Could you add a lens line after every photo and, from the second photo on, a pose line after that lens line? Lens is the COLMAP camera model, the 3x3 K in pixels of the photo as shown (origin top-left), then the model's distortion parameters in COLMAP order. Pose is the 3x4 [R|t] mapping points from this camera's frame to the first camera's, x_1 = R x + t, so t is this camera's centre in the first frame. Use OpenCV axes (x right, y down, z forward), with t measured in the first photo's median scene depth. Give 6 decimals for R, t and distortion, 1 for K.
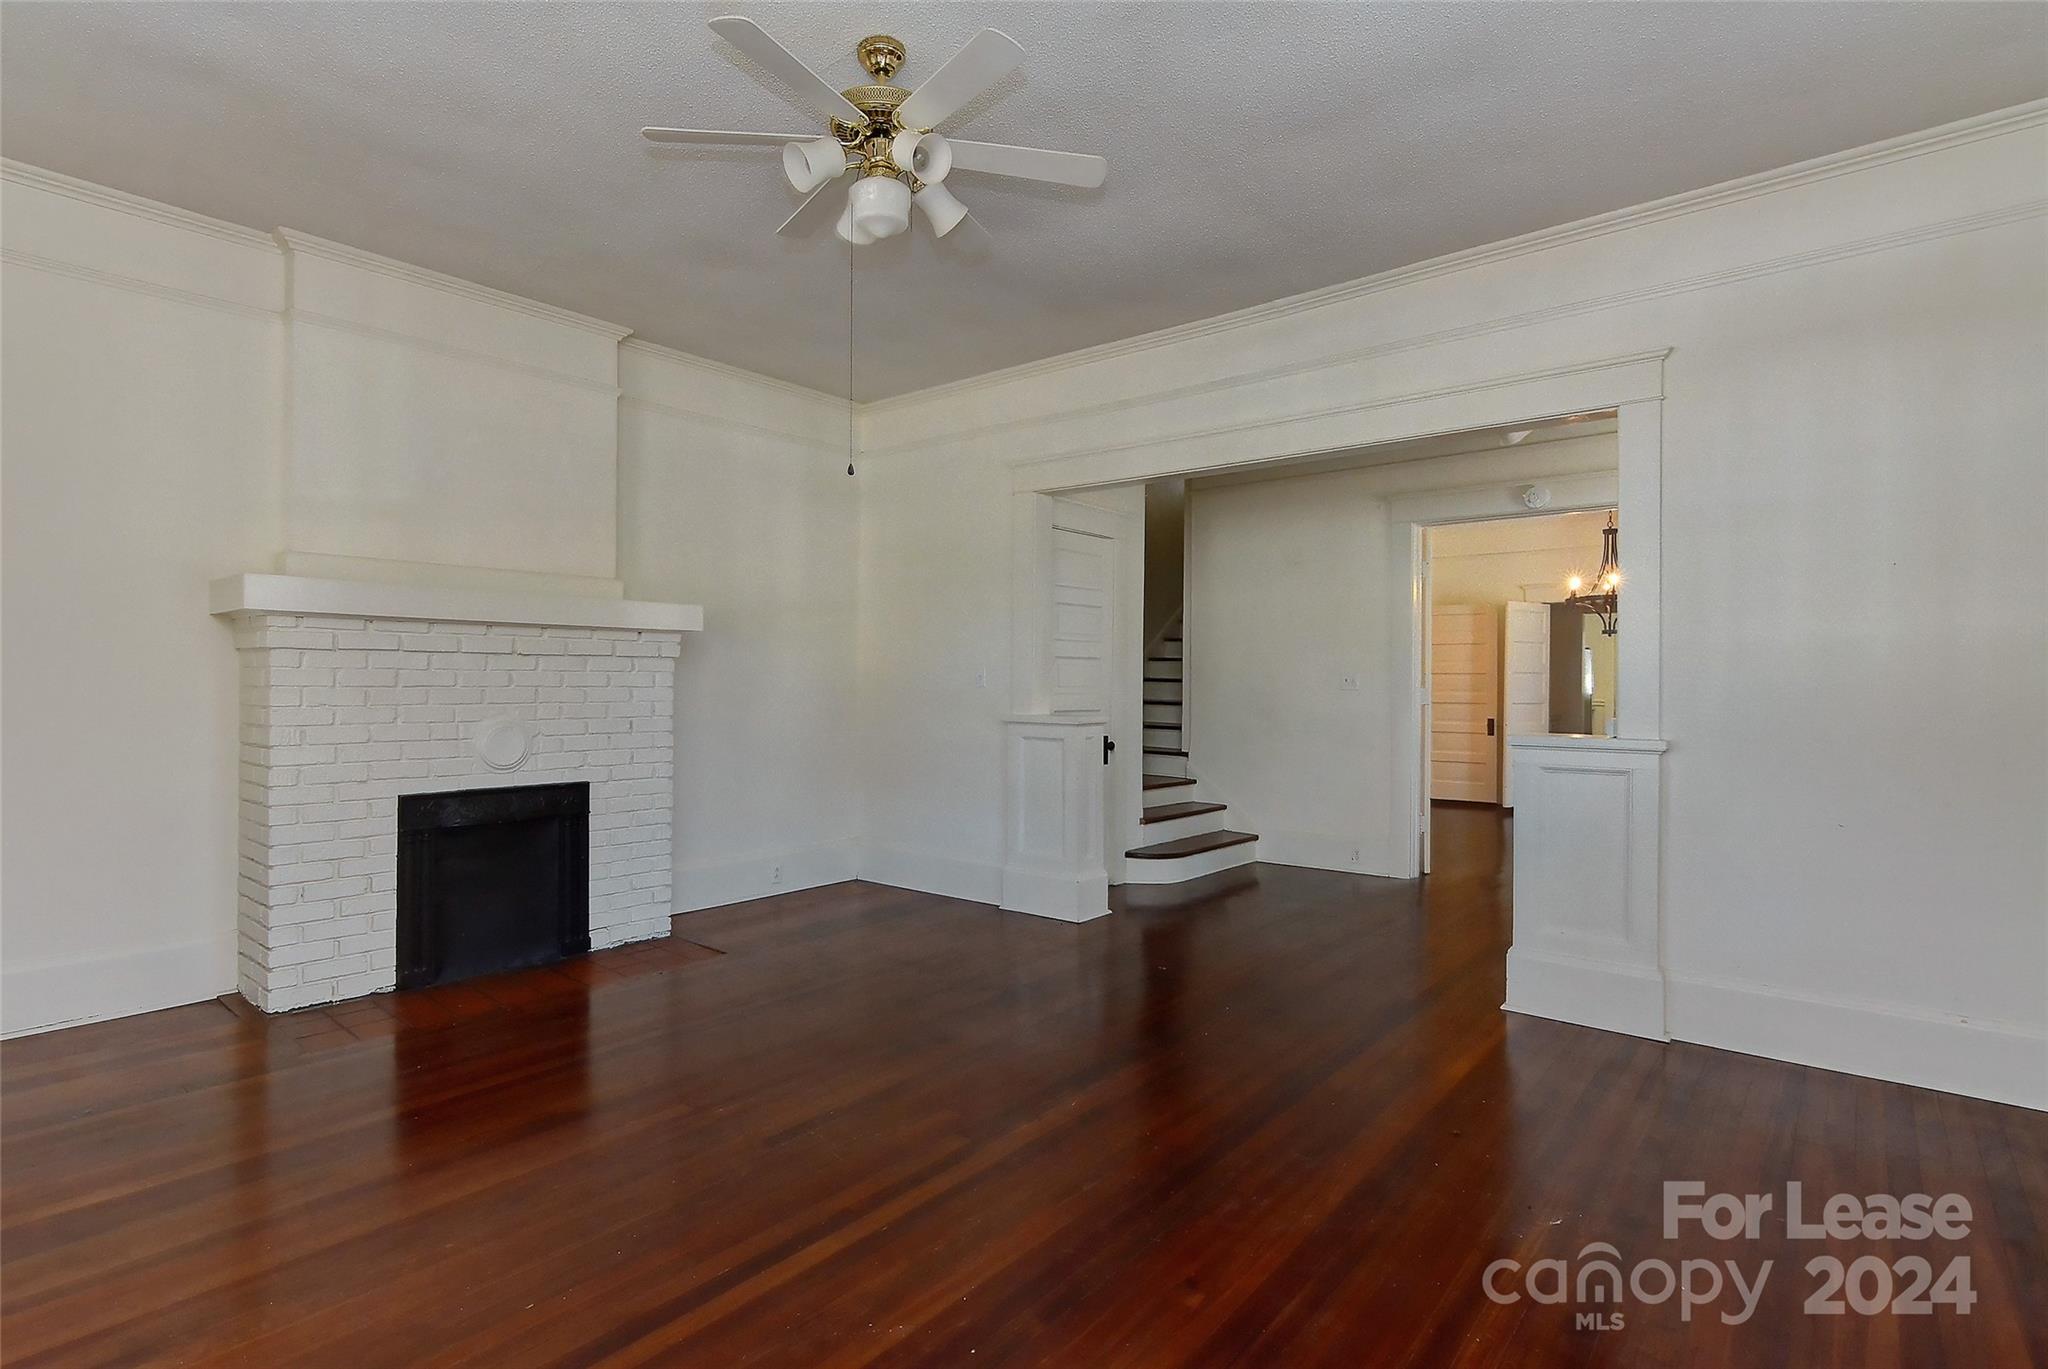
lens RADIAL K [[997.2, 0, 1024.0], [0, 997.2, 684.5], [0, 0, 1]] dist [0.020222, 0.000085]
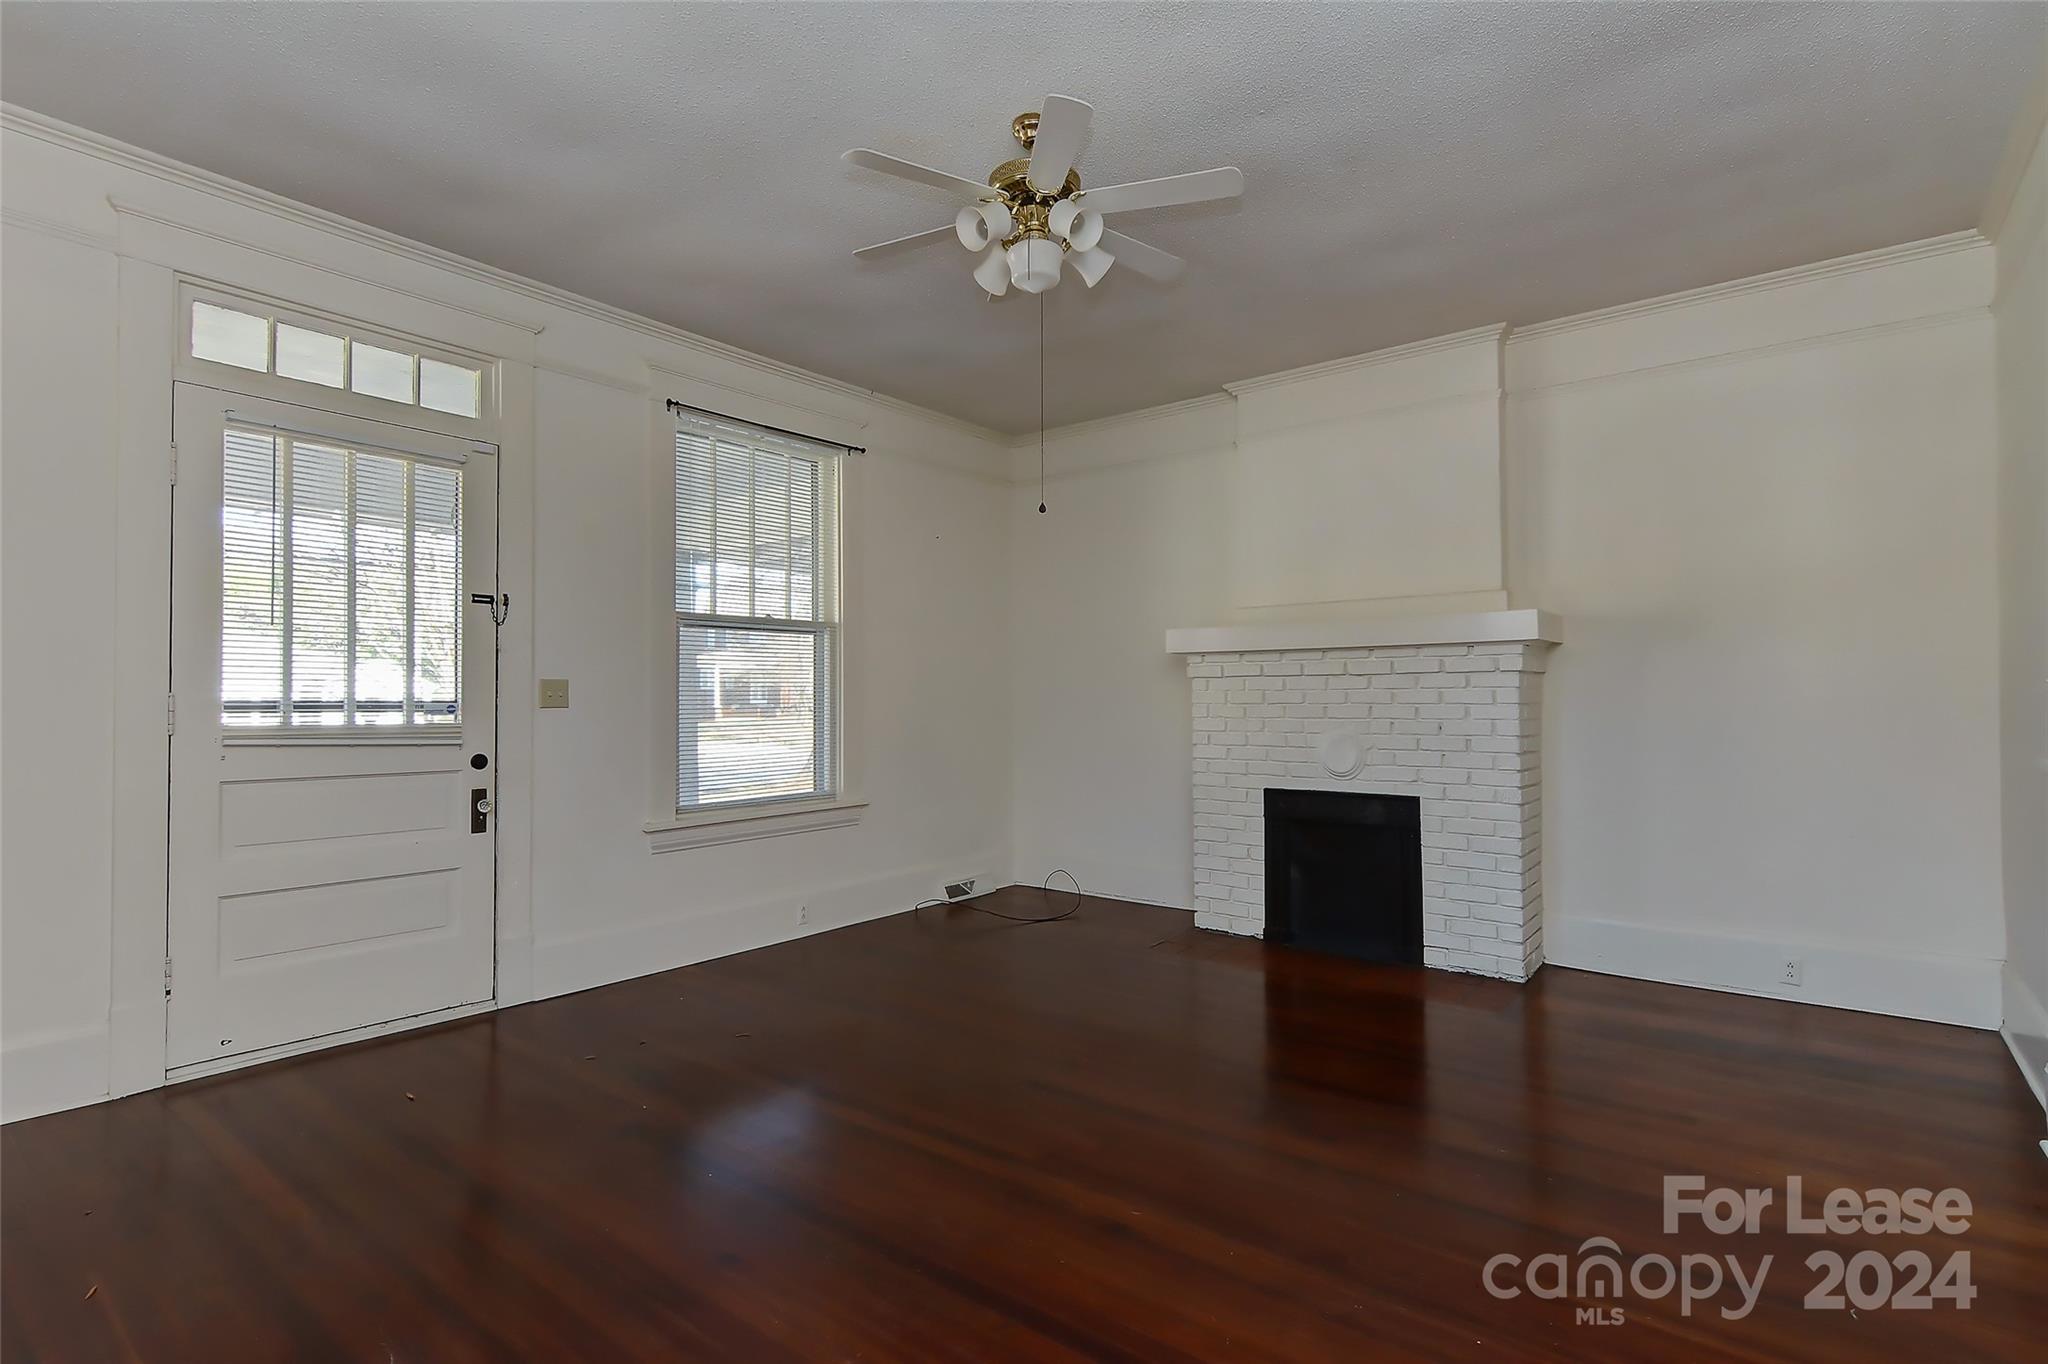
lens RADIAL K [[983.1, 0, 1025.4], [0, 983.1, 688.1], [0, 0, 1]] dist [0.011898, -0.001324]
pose [[0.037026, -0.016682, -0.999175, 0.585470], [0.003344, 0.999857, -0.016569, 0.001915], [0.999309, -0.002728, 0.037077, 0.600105]]
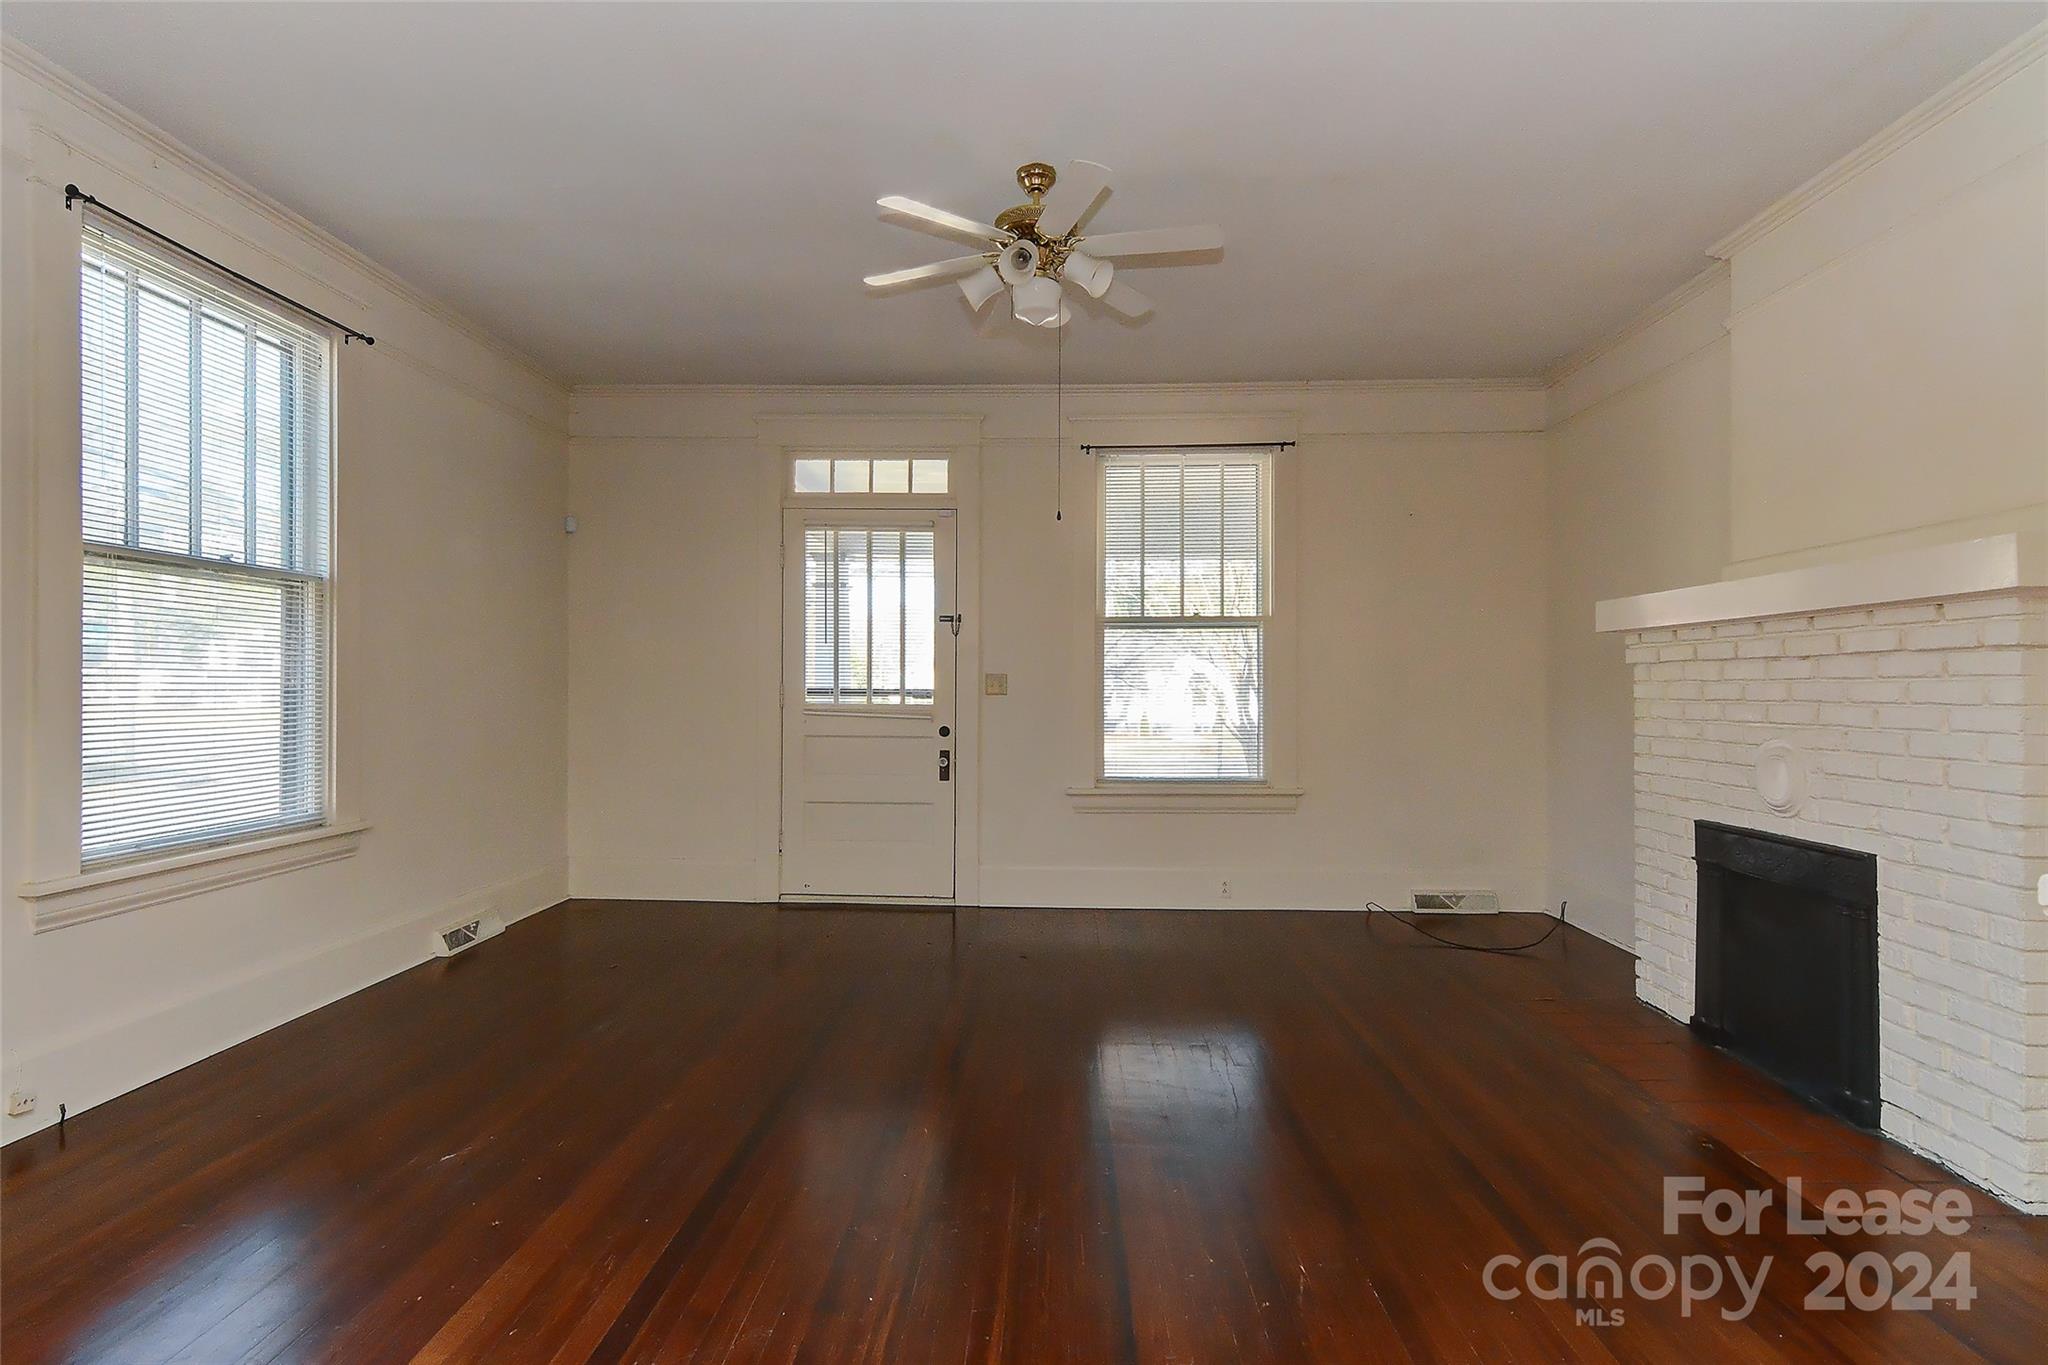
lens RADIAL K [[983.1, 0, 1025.4], [0, 983.1, 688.6], [0, 0, 1]] dist [0.011898, -0.001324]
pose [[-0.783152, -0.008240, -0.621776, 0.383305], [-0.007659, 0.999964, -0.003605, -0.000368], [0.621783, 0.001939, -0.783187, 1.226870]]
